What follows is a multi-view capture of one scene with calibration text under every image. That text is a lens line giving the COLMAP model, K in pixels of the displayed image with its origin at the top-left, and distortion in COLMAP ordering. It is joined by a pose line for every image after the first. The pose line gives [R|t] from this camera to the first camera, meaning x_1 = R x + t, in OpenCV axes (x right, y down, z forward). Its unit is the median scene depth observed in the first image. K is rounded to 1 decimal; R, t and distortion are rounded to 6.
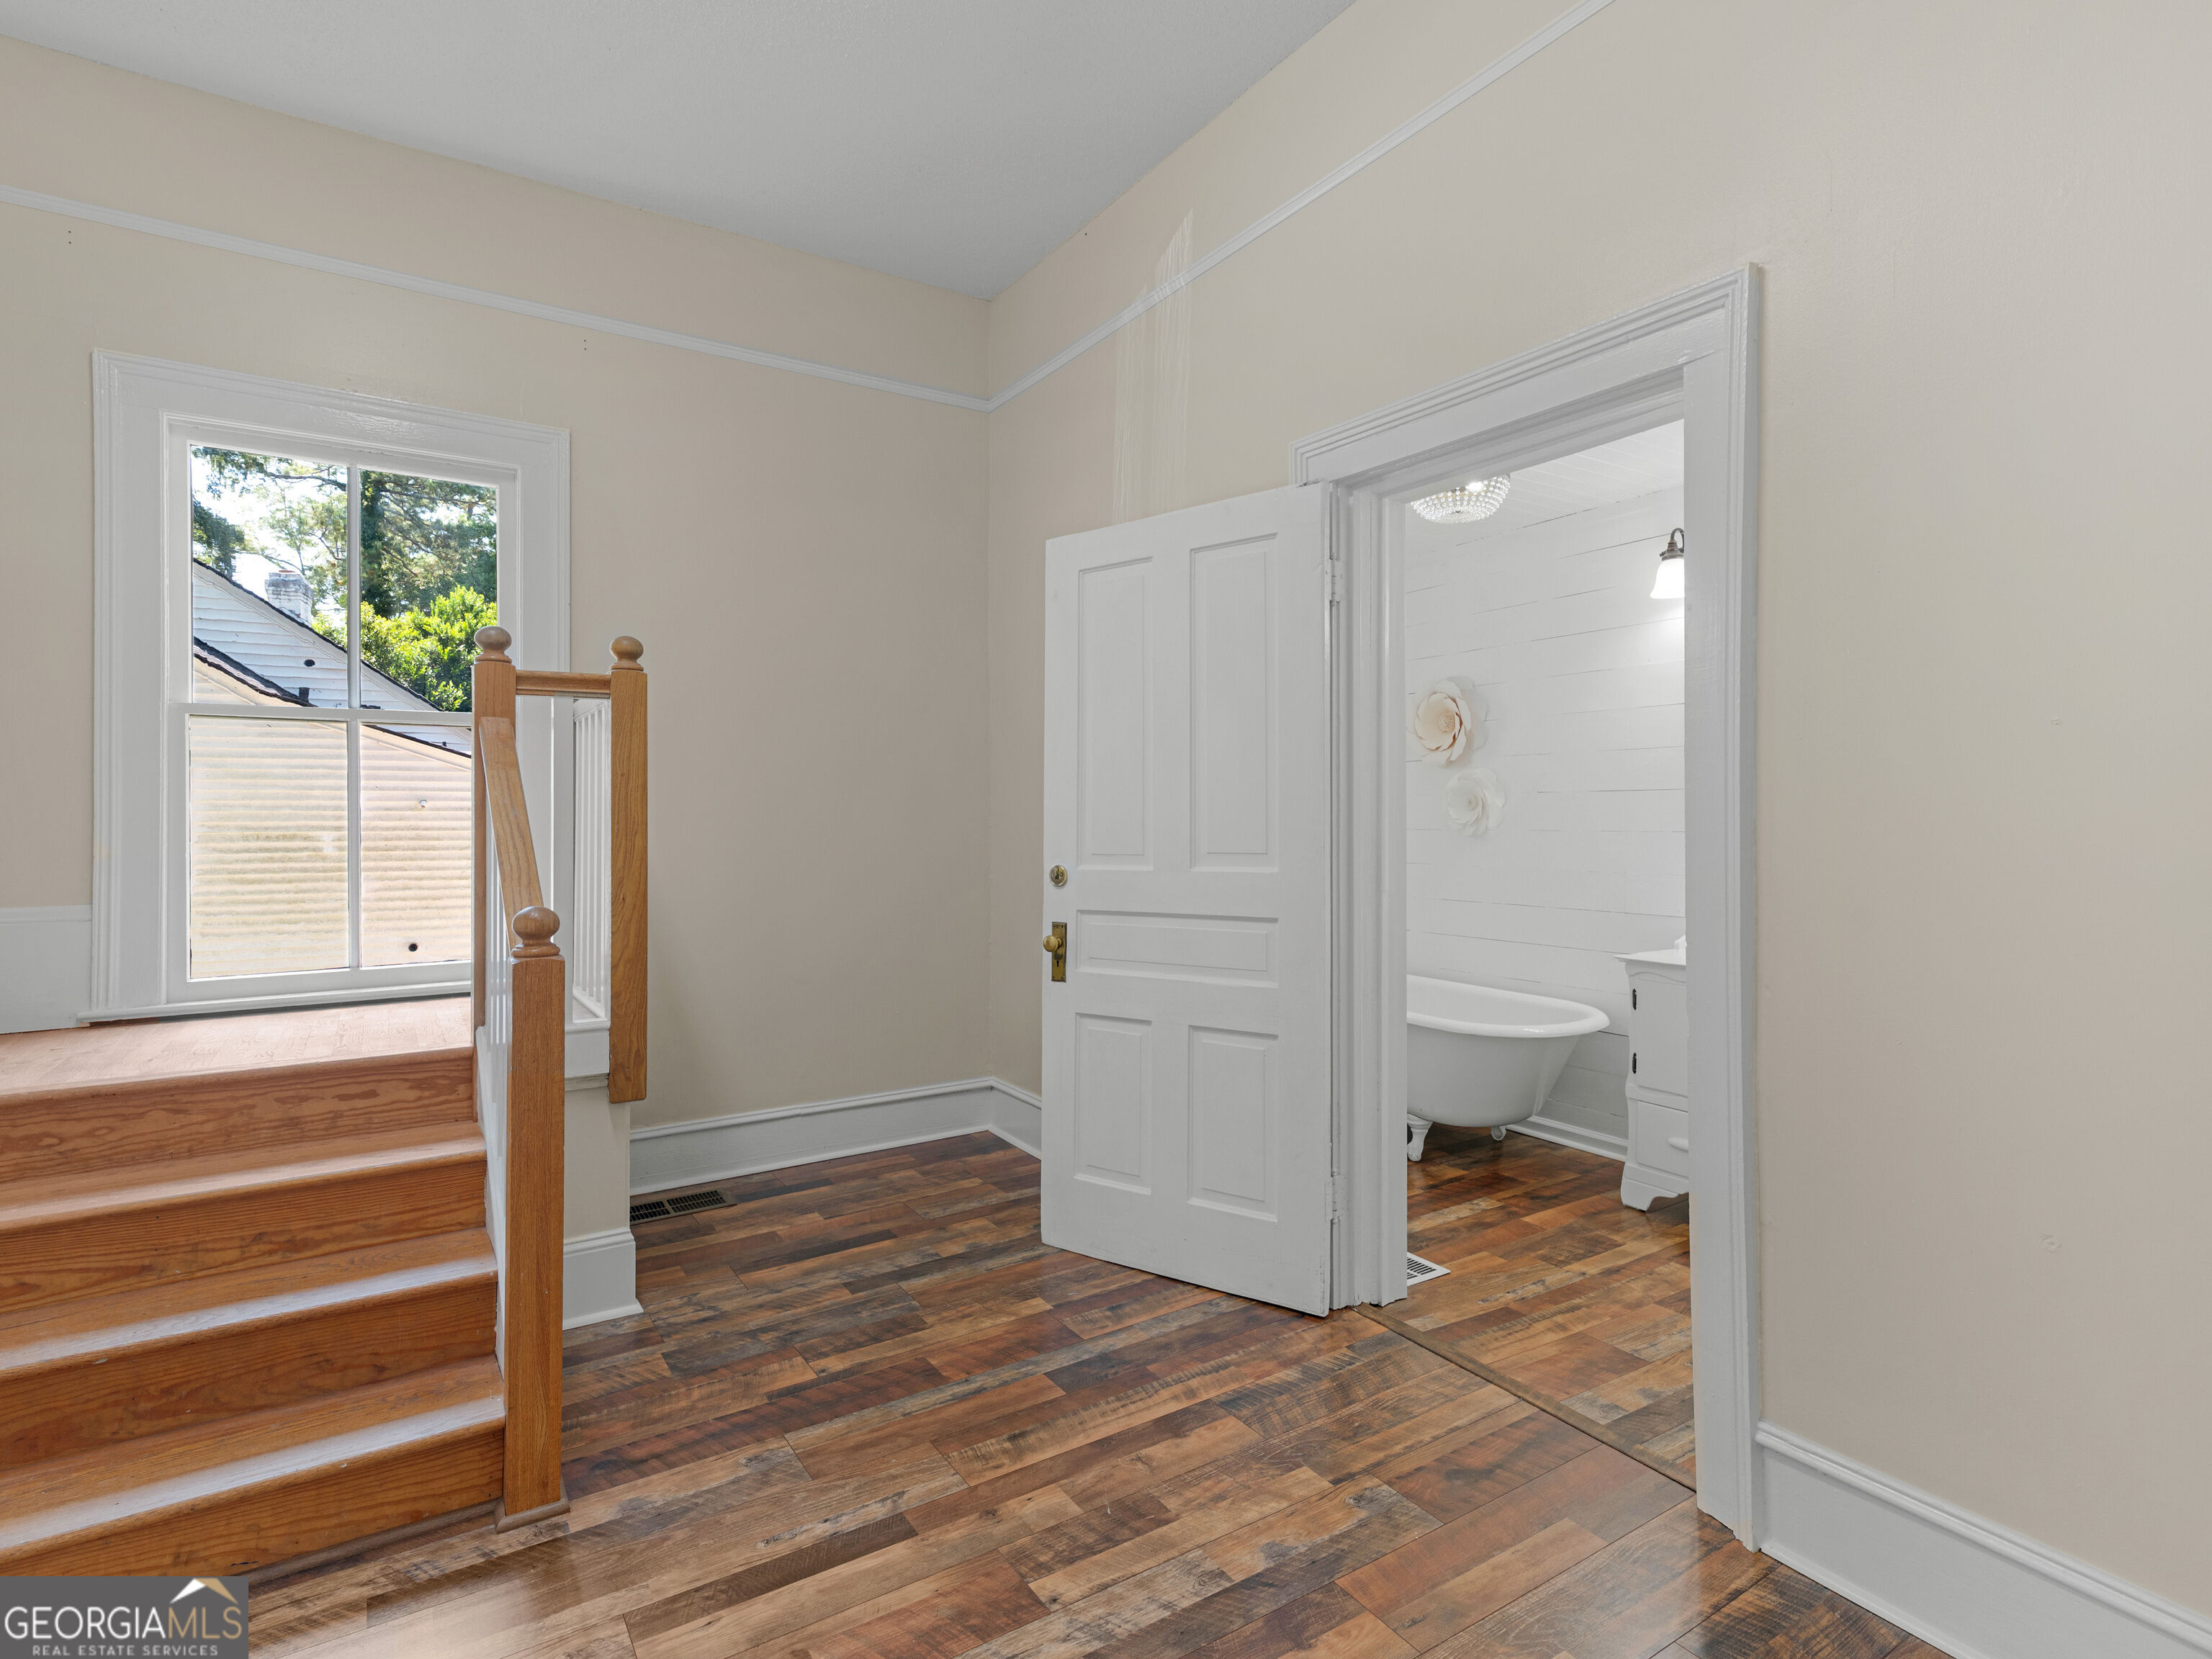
lens RADIAL K [[1140.4, 0, 1109.4], [0, 1140.4, 817.8], [0, 0, 1]] dist [0.019500, -0.001716]
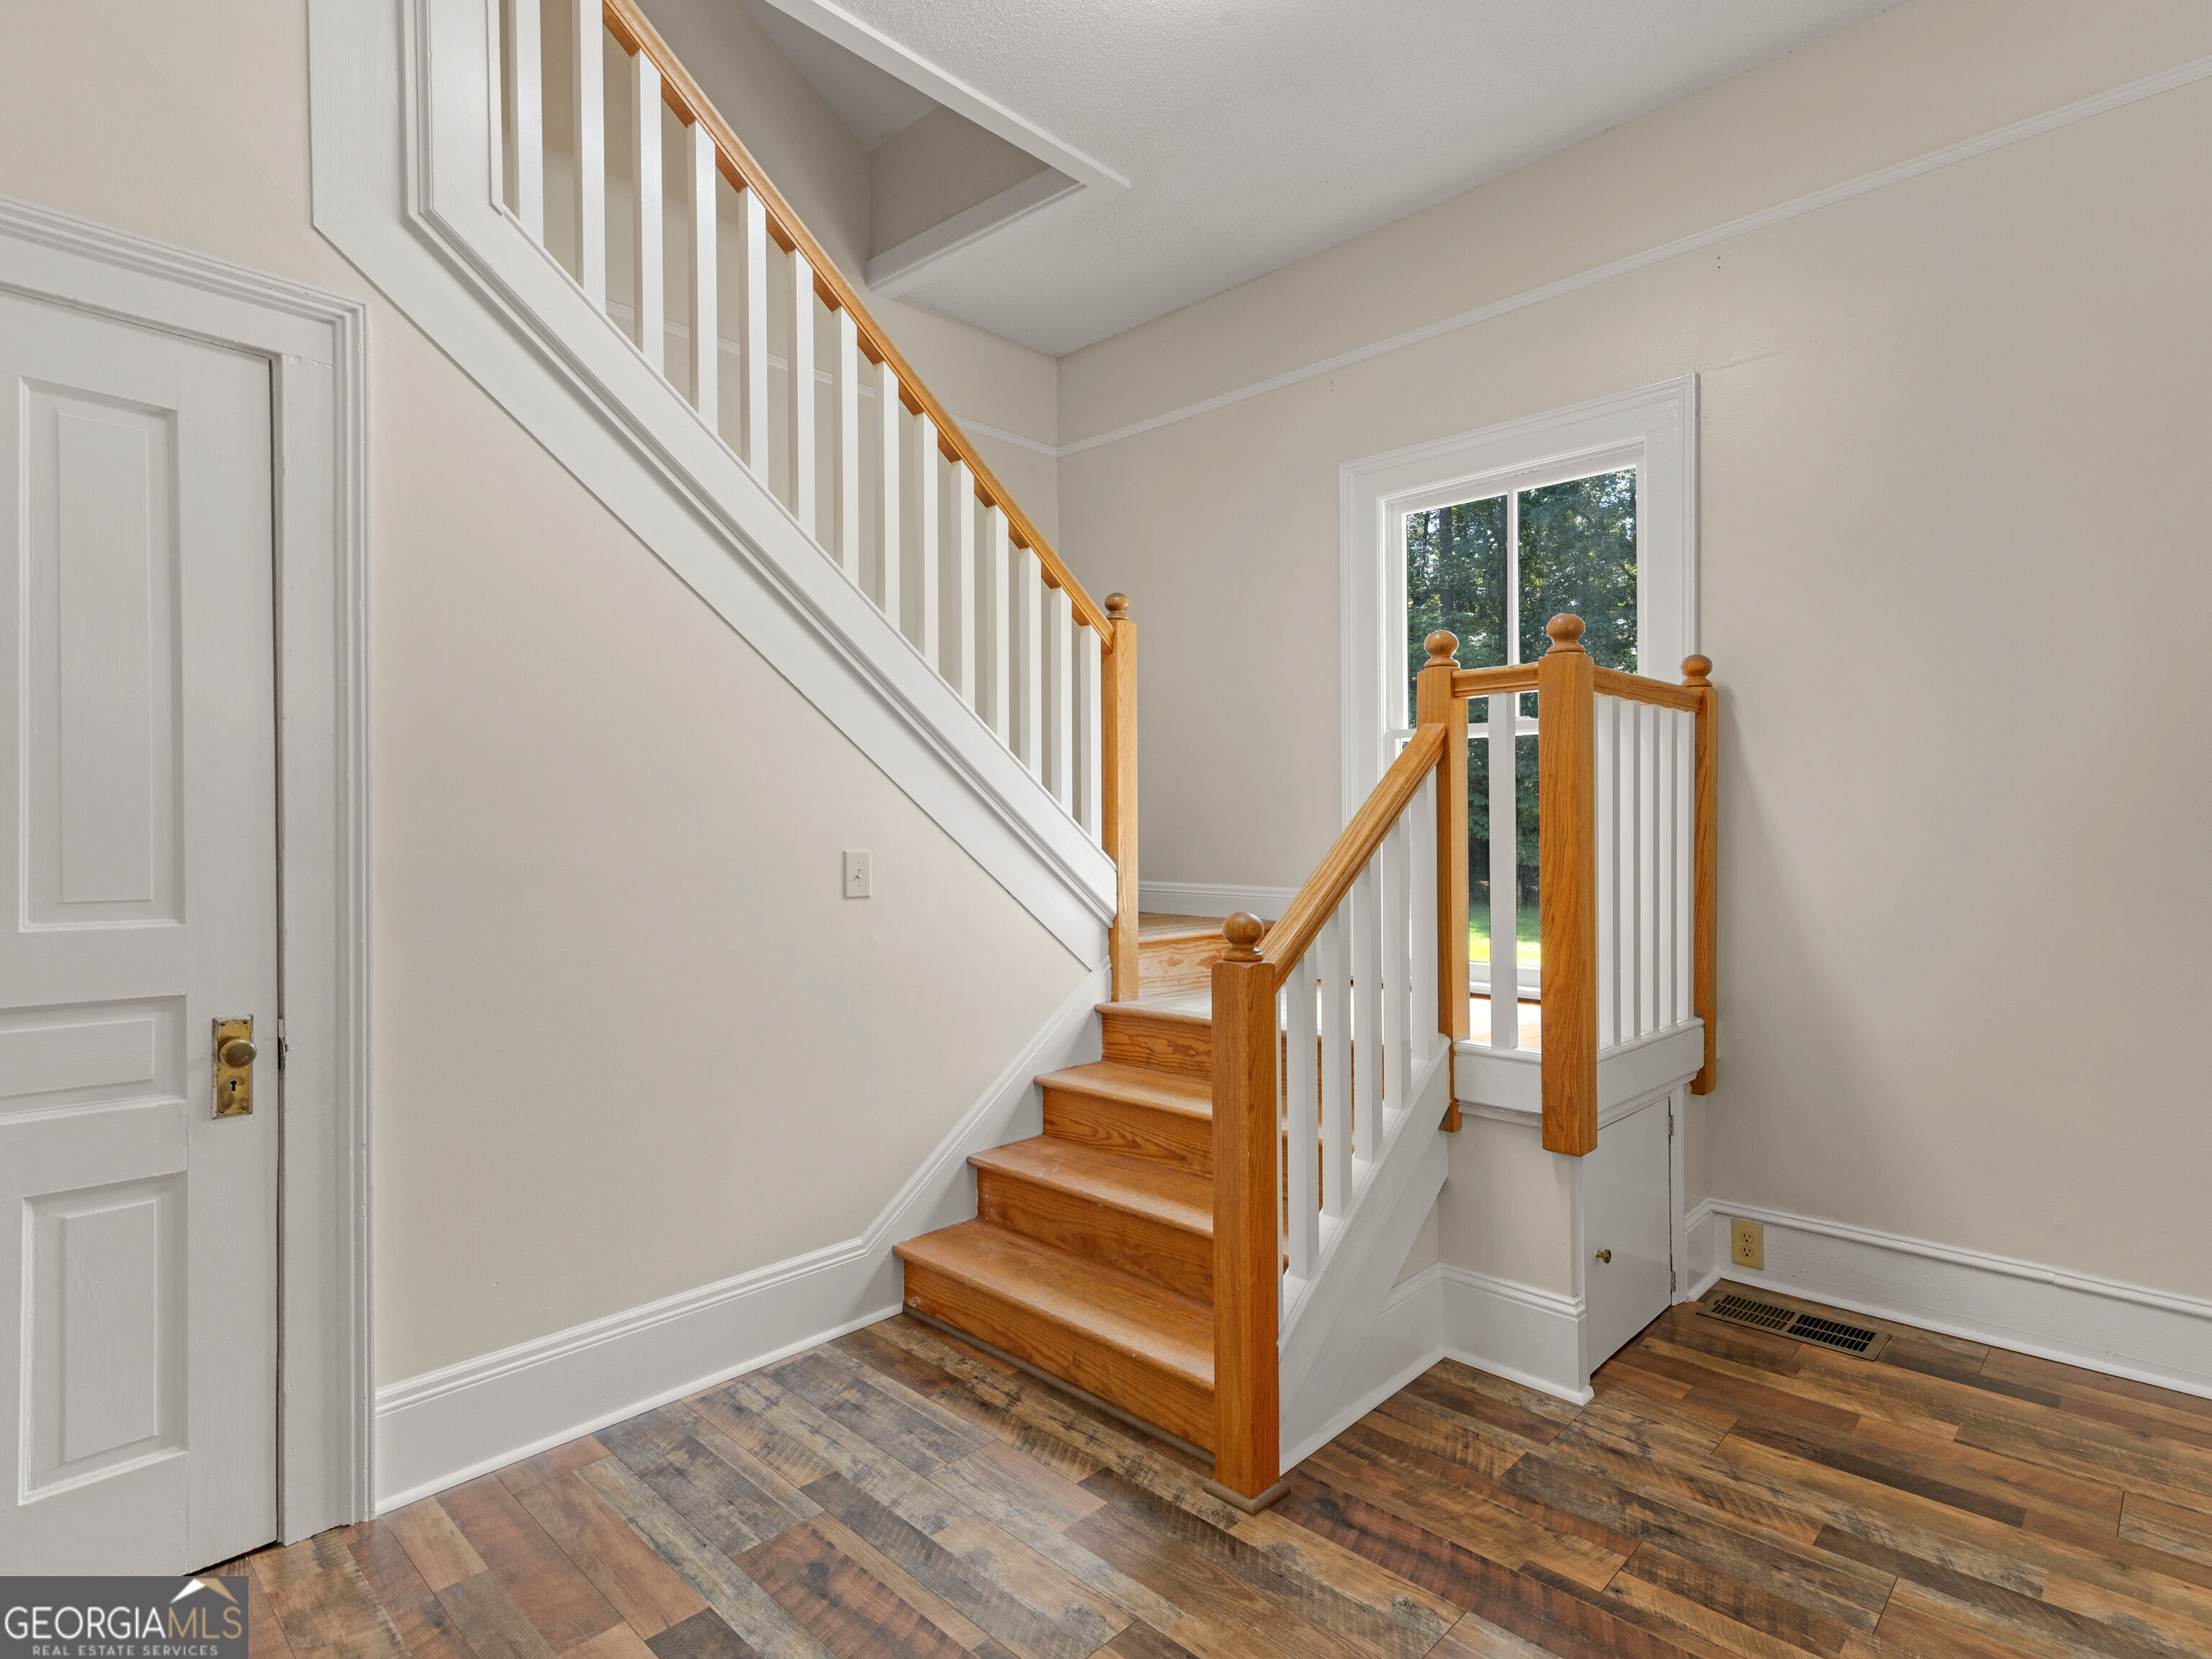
lens RADIAL K [[1140.4, 0, 1108.9], [0, 1140.4, 833.4], [0, 0, 1]] dist [0.019500, -0.001716]
pose [[0.231564, 0.009699, -0.972771, 0.343319], [0.001647, 0.999945, 0.010362, -0.002904], [0.972818, -0.004001, 0.231535, 0.472683]]
